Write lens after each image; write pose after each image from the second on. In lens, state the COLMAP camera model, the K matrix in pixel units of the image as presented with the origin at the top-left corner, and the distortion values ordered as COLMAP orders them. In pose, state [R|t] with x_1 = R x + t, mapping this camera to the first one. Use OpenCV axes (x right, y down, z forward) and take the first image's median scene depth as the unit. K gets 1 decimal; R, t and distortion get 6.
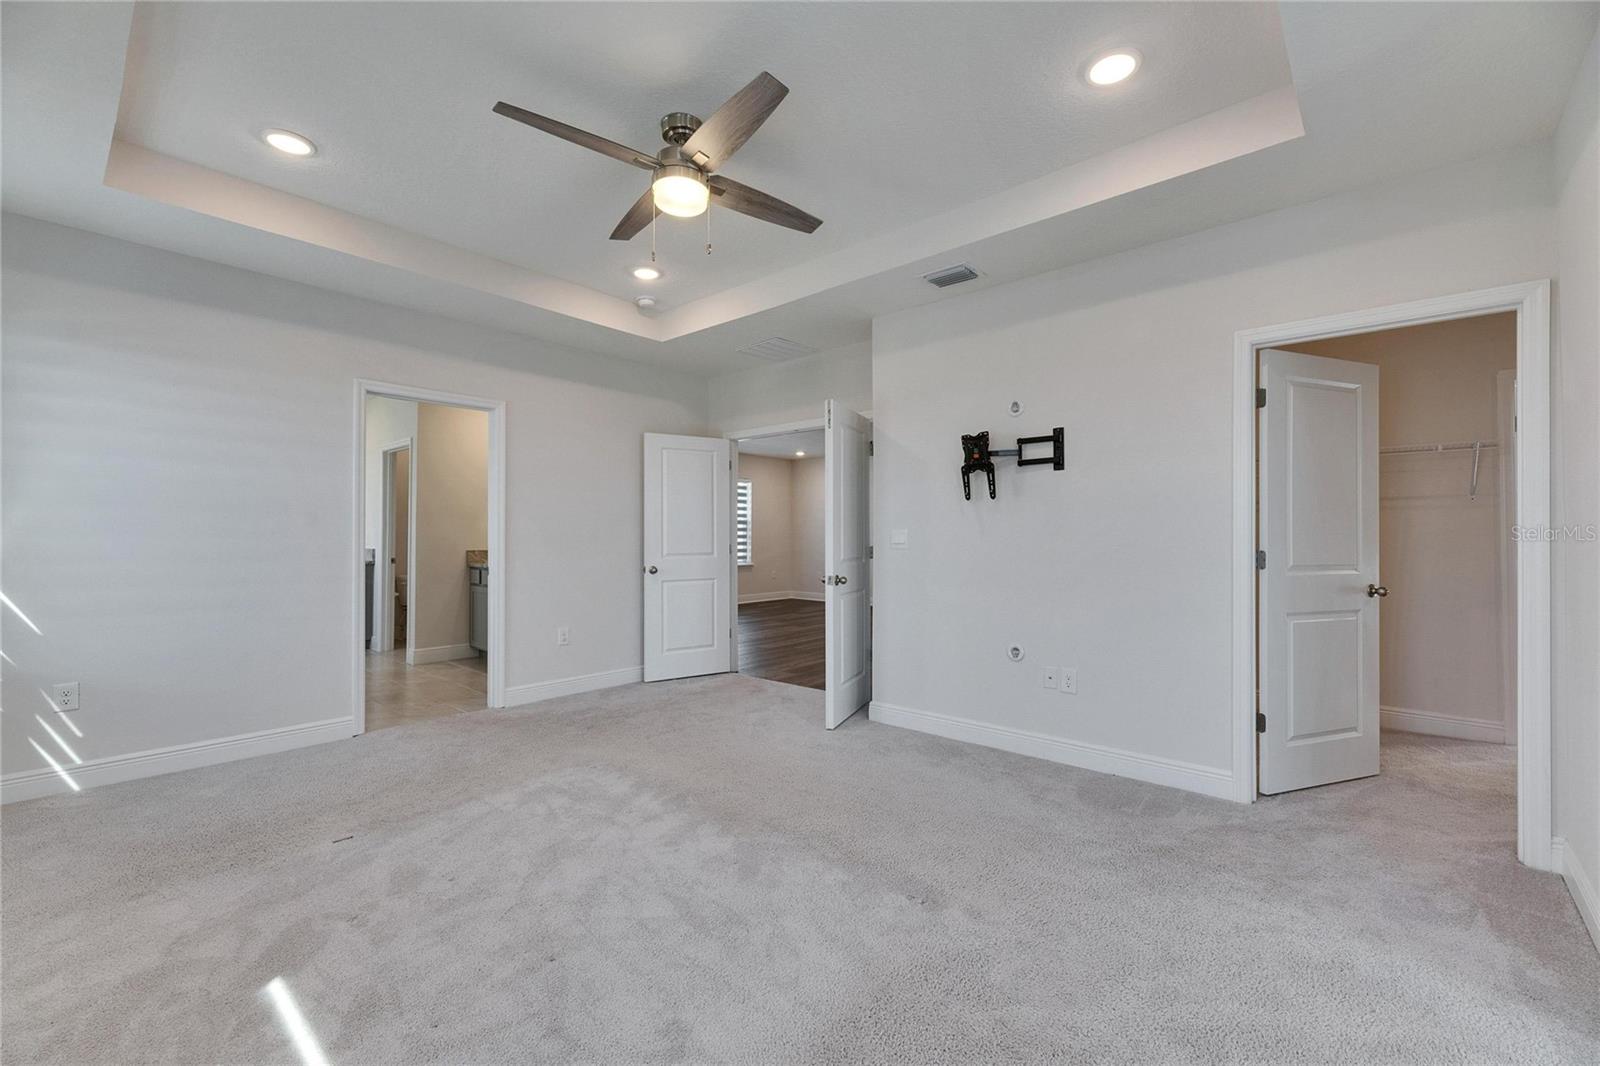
lens RADIAL K [[646.0, 0, 801.4], [0, 646.0, 541.4], [0, 0, 1]] dist [0.008438, -0.003199]
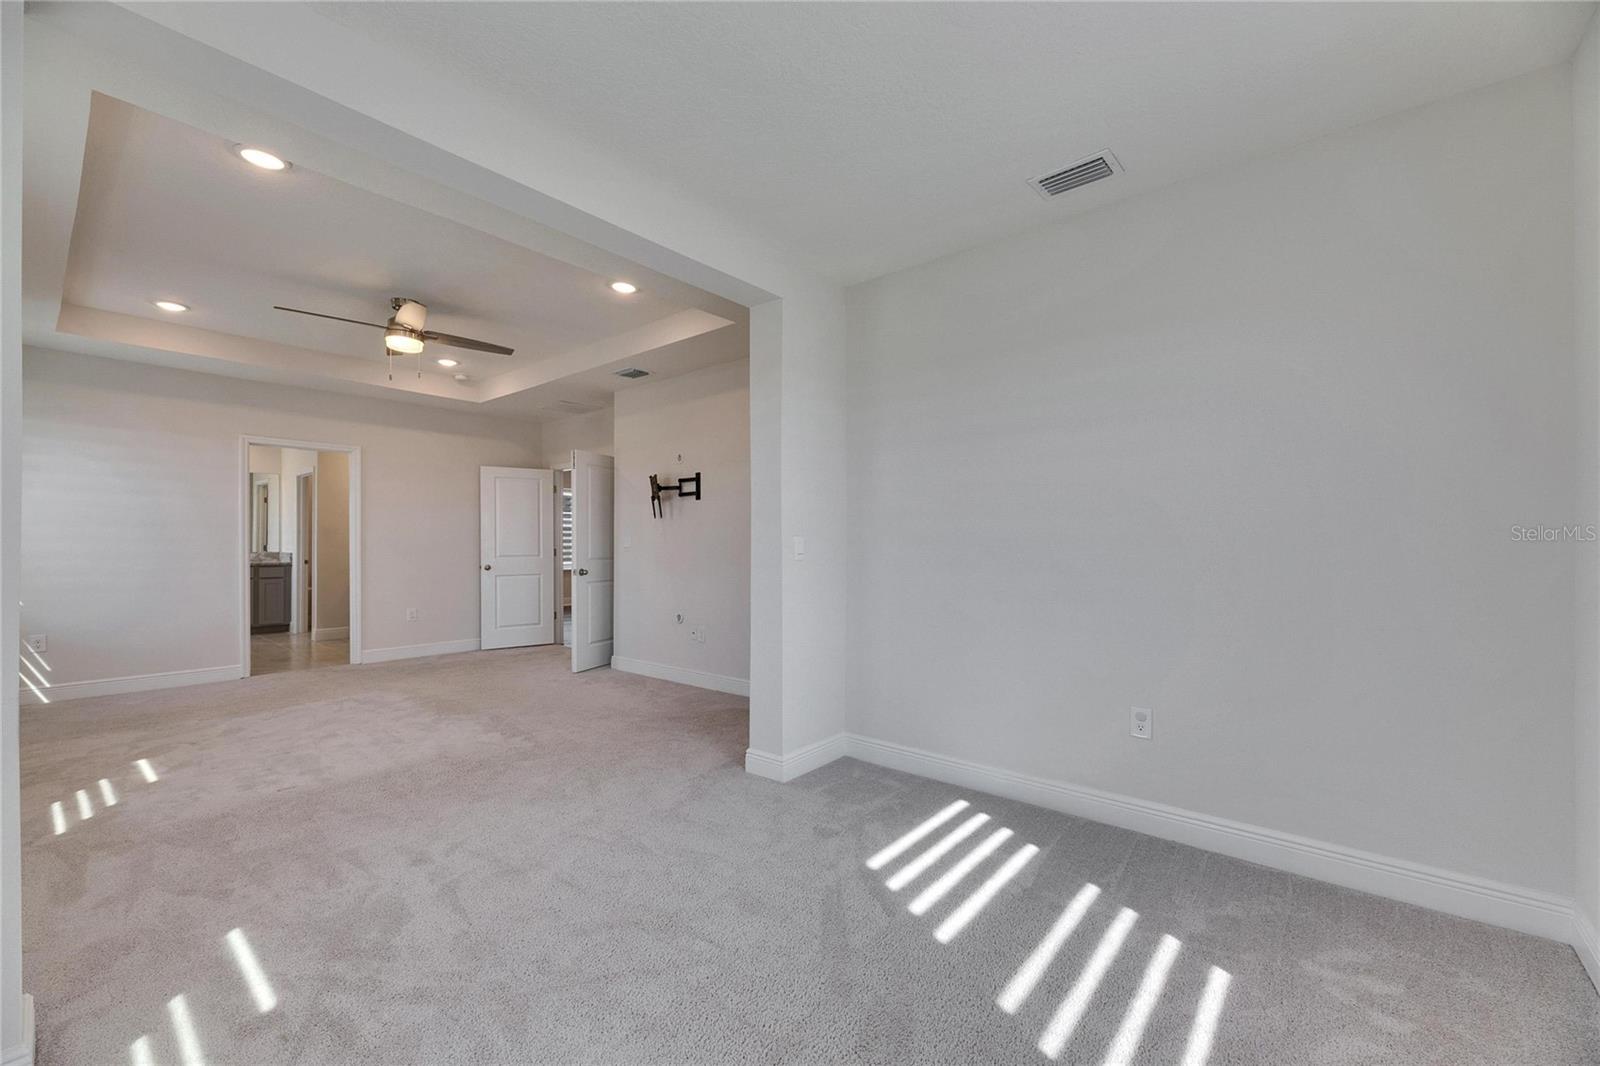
lens RADIAL K [[629.6, 0, 802.5], [0, 629.6, 553.6], [0, 0, 1]] dist [0.010654, -0.003711]
pose [[0.999643, -0.001002, 0.026699, 0.524727], [0.000770, 0.999962, 0.008713, 0.005720], [-0.026707, -0.008690, 0.999606, -0.452088]]
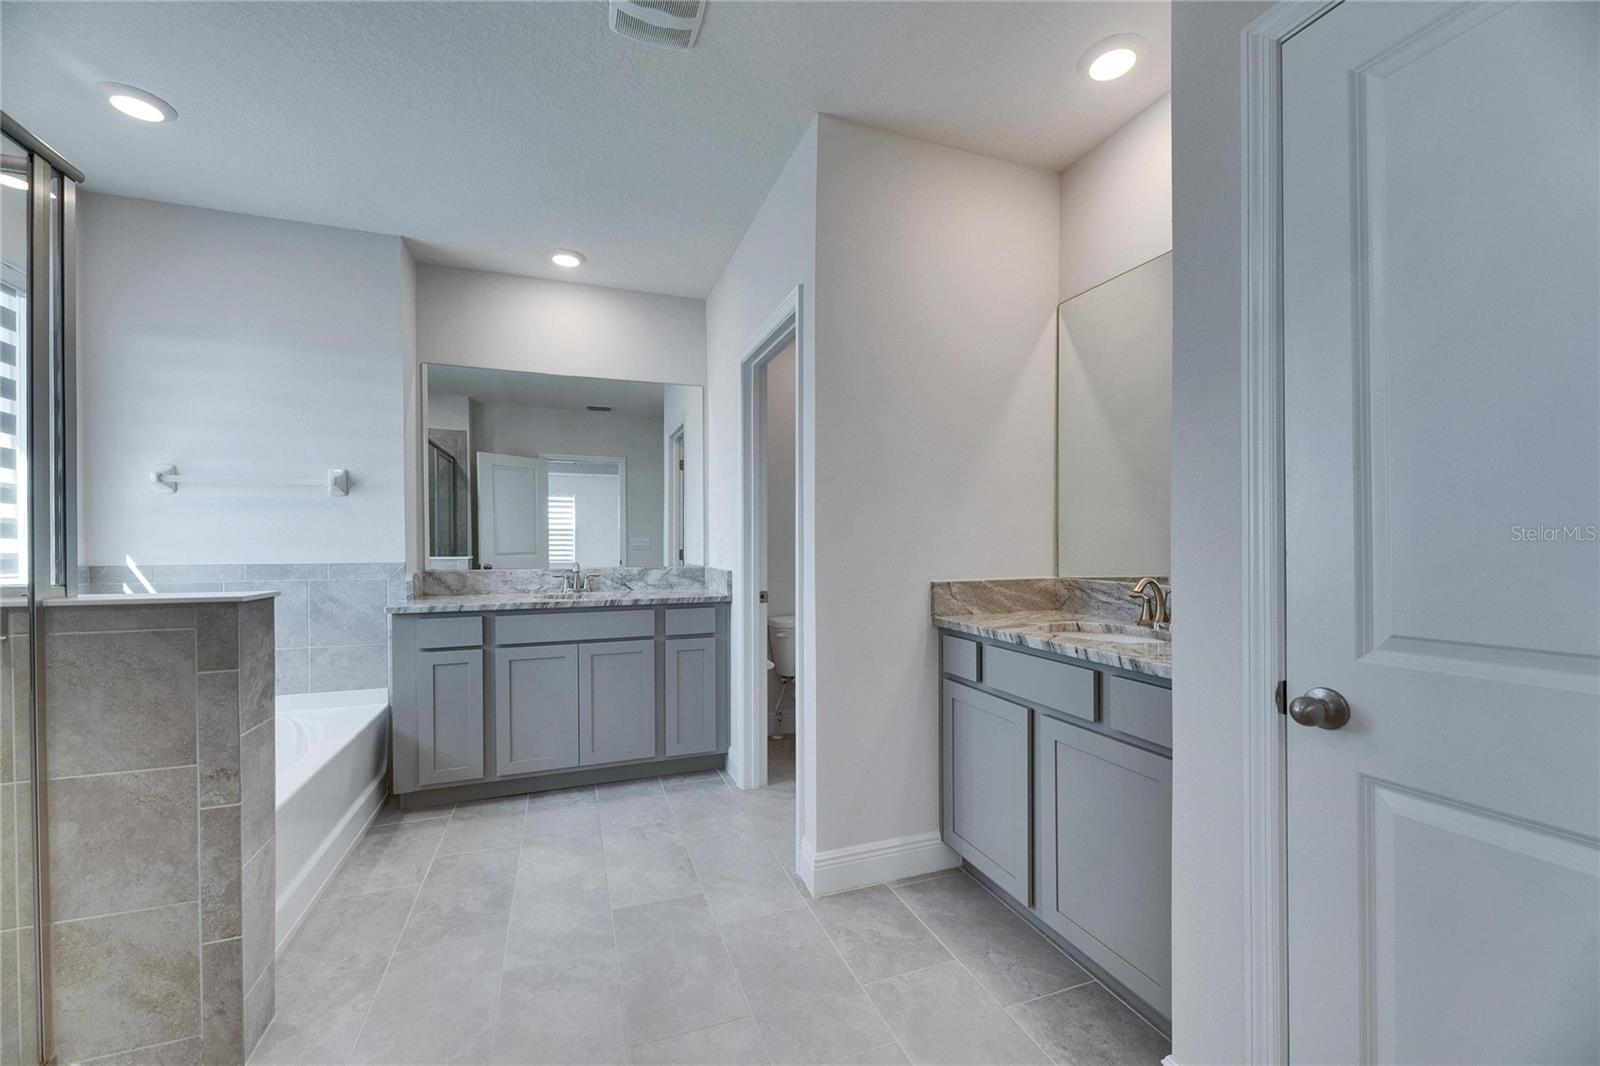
lens RADIAL K [[680.6, 0, 789.3], [0, 680.6, 549.1], [0, 0, 1]] dist [-0.003120, -0.000579]
pose [[0.856563, -0.000641, -0.516041, -0.627636], [0.002948, 0.999989, 0.003652, -0.009187], [0.516033, -0.004649, 0.856556, 1.022093]]
